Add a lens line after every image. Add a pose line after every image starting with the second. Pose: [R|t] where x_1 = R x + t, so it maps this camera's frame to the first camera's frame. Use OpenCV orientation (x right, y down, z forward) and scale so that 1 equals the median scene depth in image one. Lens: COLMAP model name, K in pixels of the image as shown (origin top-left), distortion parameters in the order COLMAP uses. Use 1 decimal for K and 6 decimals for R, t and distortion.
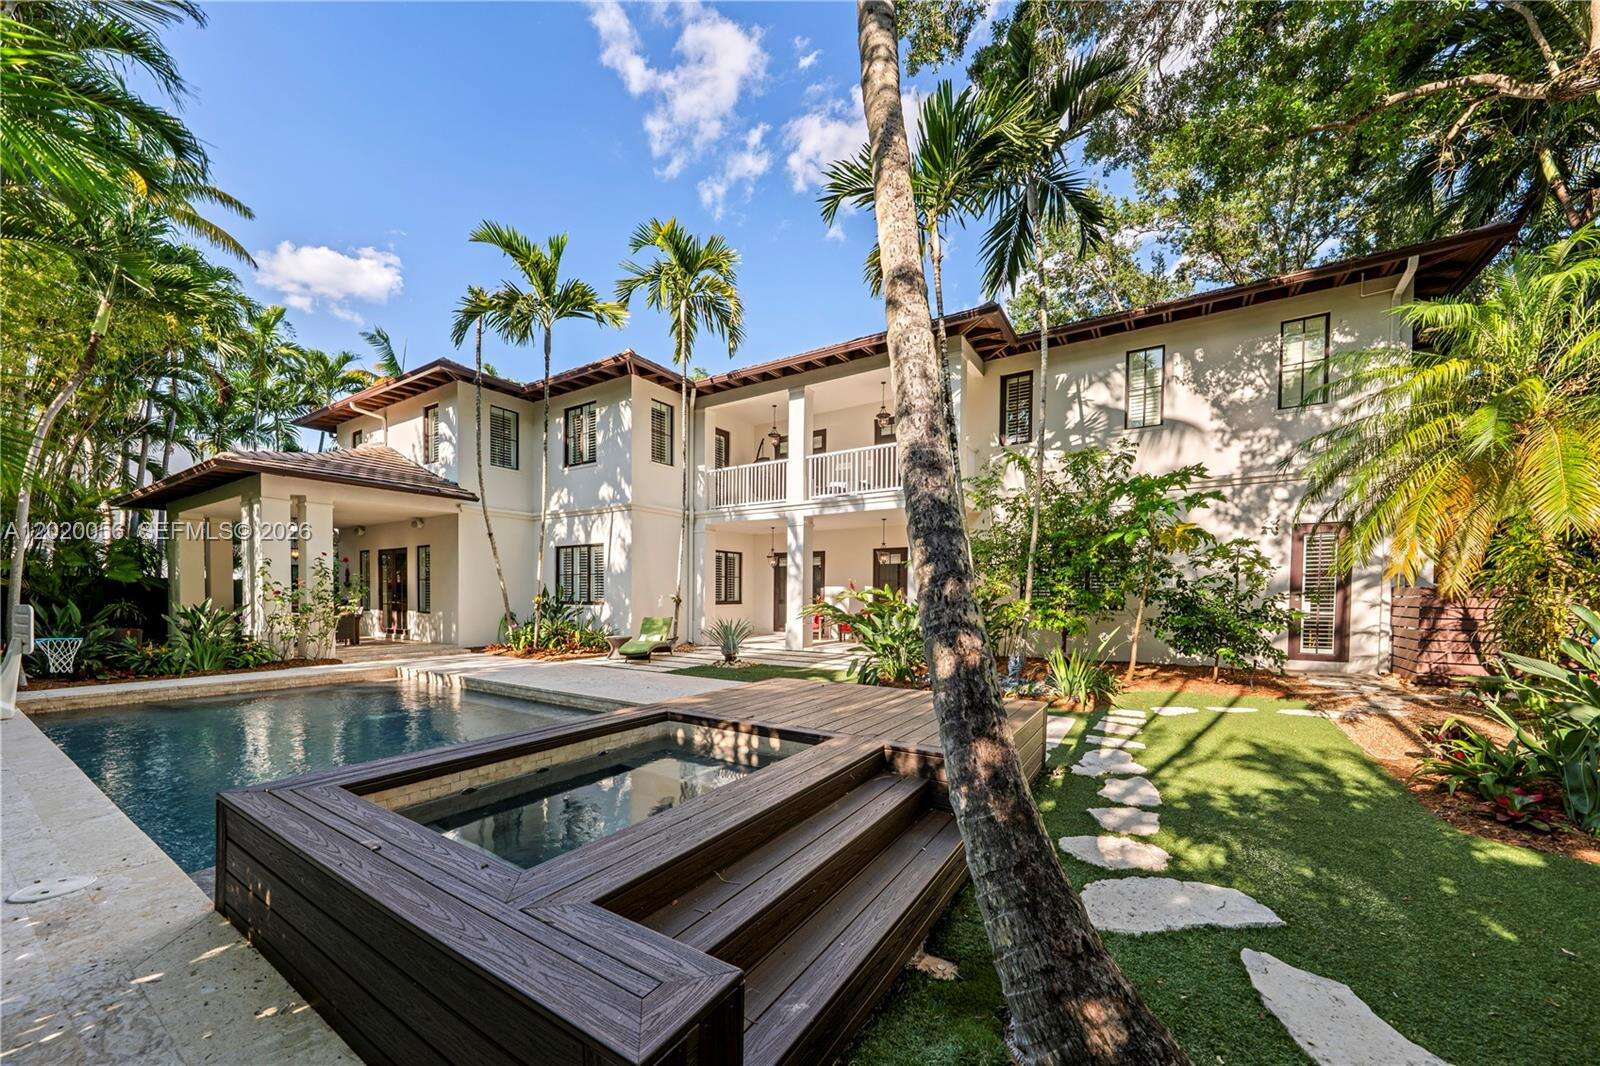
lens RADIAL K [[580.6, 0, 805.5], [0, 580.6, 618.8], [0, 0, 1]] dist [-0.000224, 0.000042]
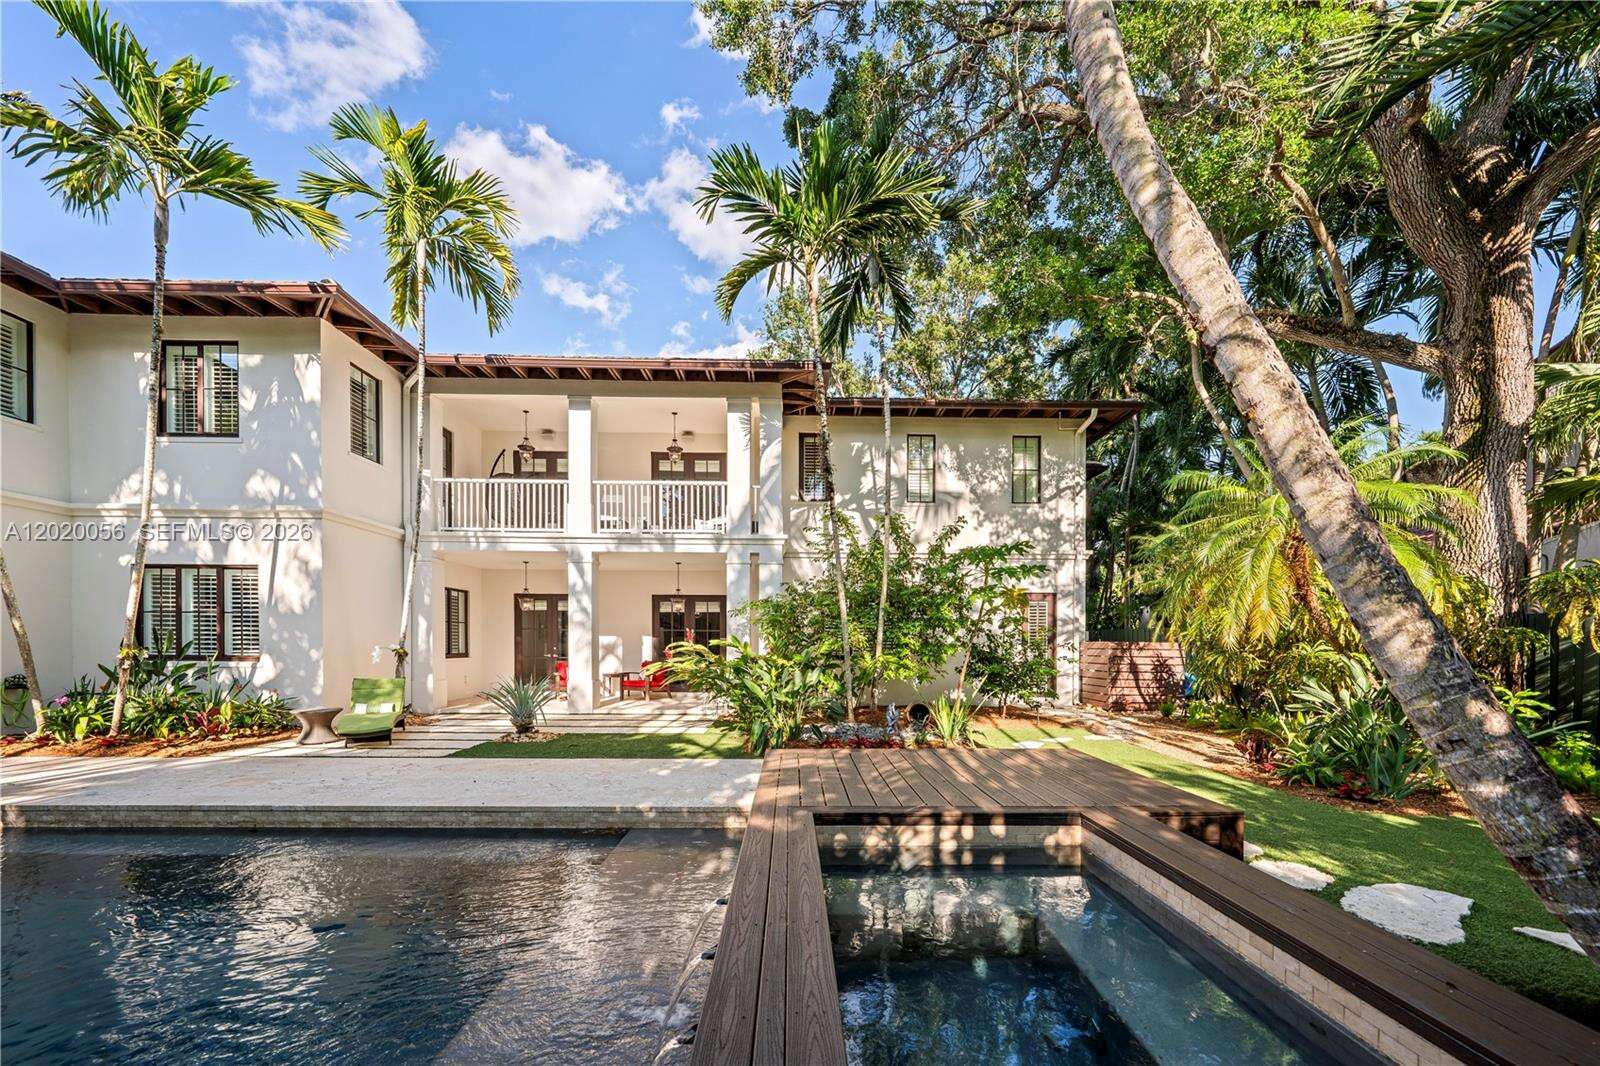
lens RADIAL K [[587.9, 0, 800.4], [0, 587.9, 657.7], [0, 0, 1]] dist [0.001013, 0.000372]
pose [[0.834556, -0.009417, 0.550843, -0.219514], [0.019928, 0.999716, -0.013101, -0.007330], [-0.550563, 0.021911, 0.834506, 0.134726]]
